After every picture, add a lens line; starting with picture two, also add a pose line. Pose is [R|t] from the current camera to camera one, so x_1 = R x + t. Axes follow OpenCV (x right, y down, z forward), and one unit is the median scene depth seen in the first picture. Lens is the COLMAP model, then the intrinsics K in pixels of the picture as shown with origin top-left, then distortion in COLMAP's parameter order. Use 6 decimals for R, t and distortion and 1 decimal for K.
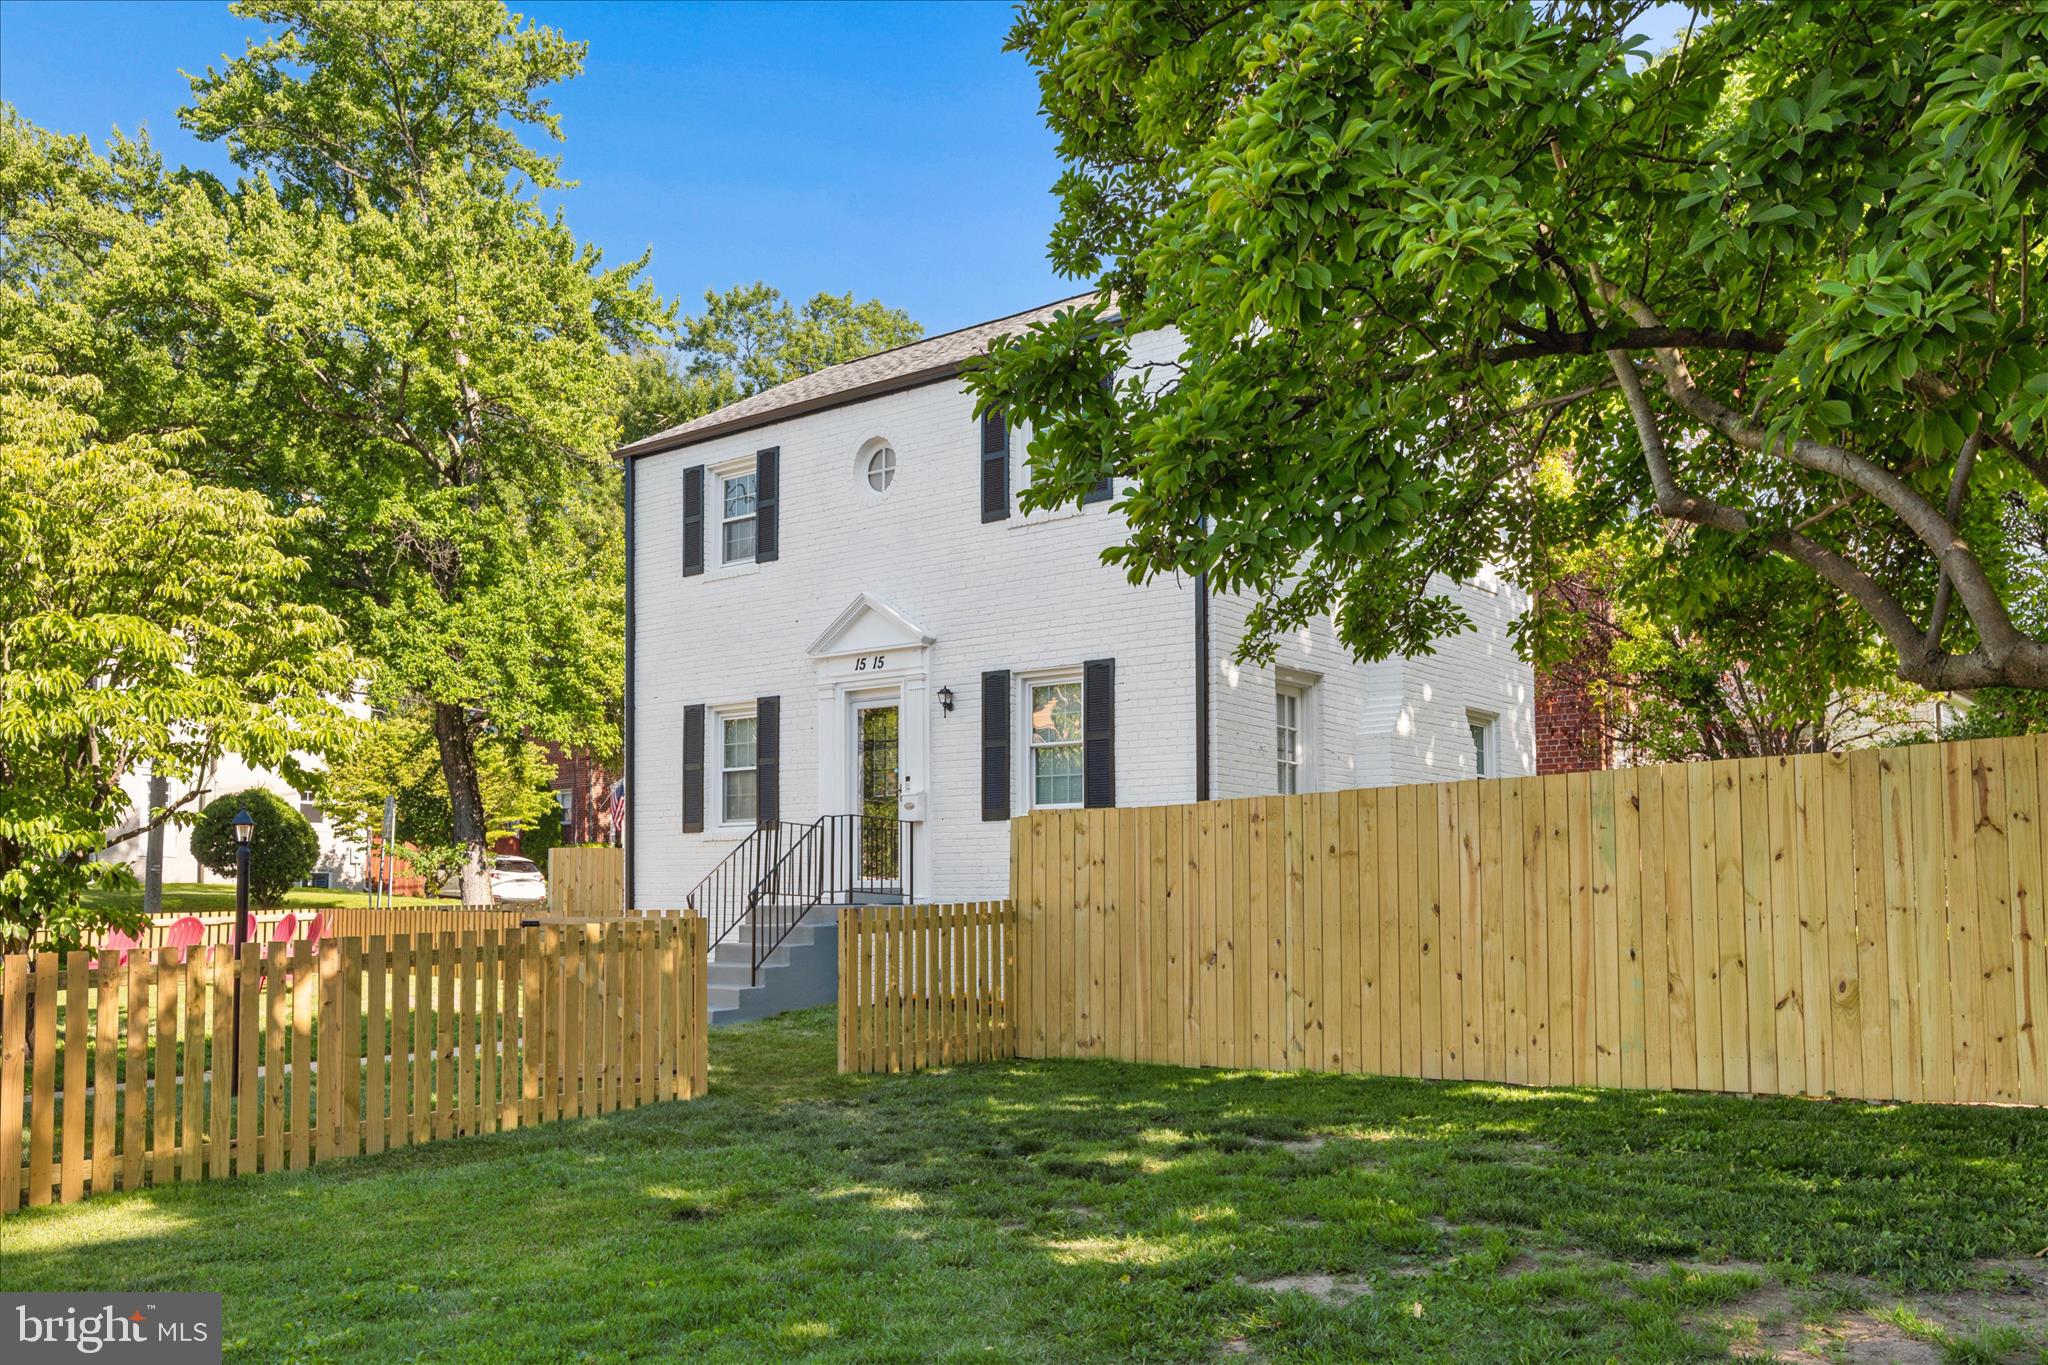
lens RADIAL K [[1549.0, 0, 1095.4], [0, 1549.0, 879.7], [0, 0, 1]] dist [0.004042, 0.003389]
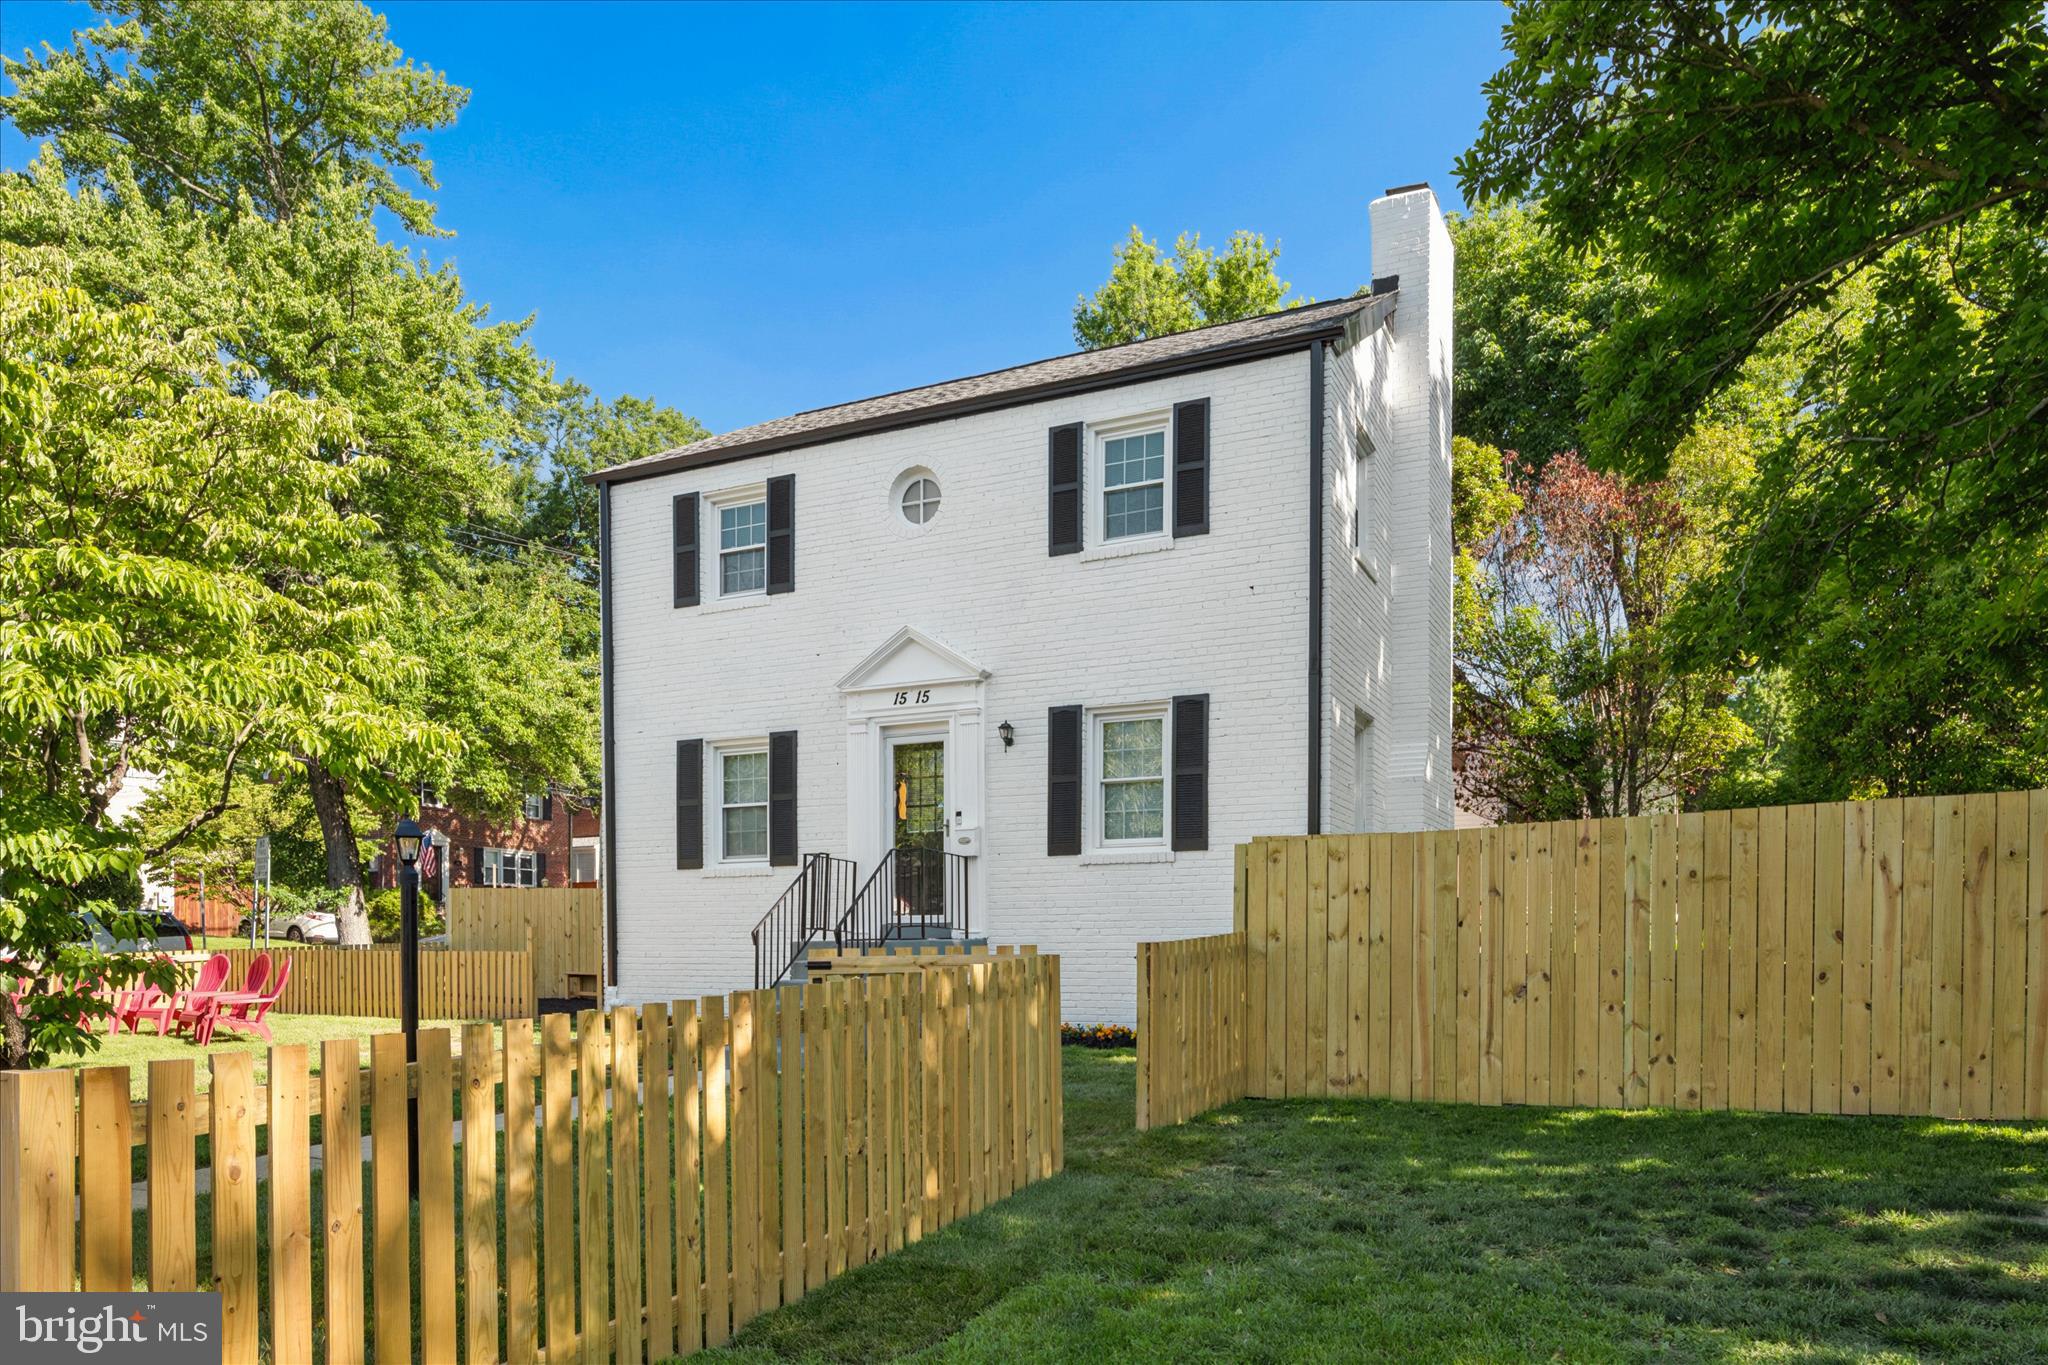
lens RADIAL K [[1167.0, 0, 1029.7], [0, 1167.0, 970.1], [0, 0, 1]] dist [0.001831, 0.000085]
pose [[0.972324, -0.015664, 0.233112, -0.255991], [0.005739, 0.999050, 0.043190, 0.003653], [-0.233567, -0.040657, 0.971490, 0.251494]]
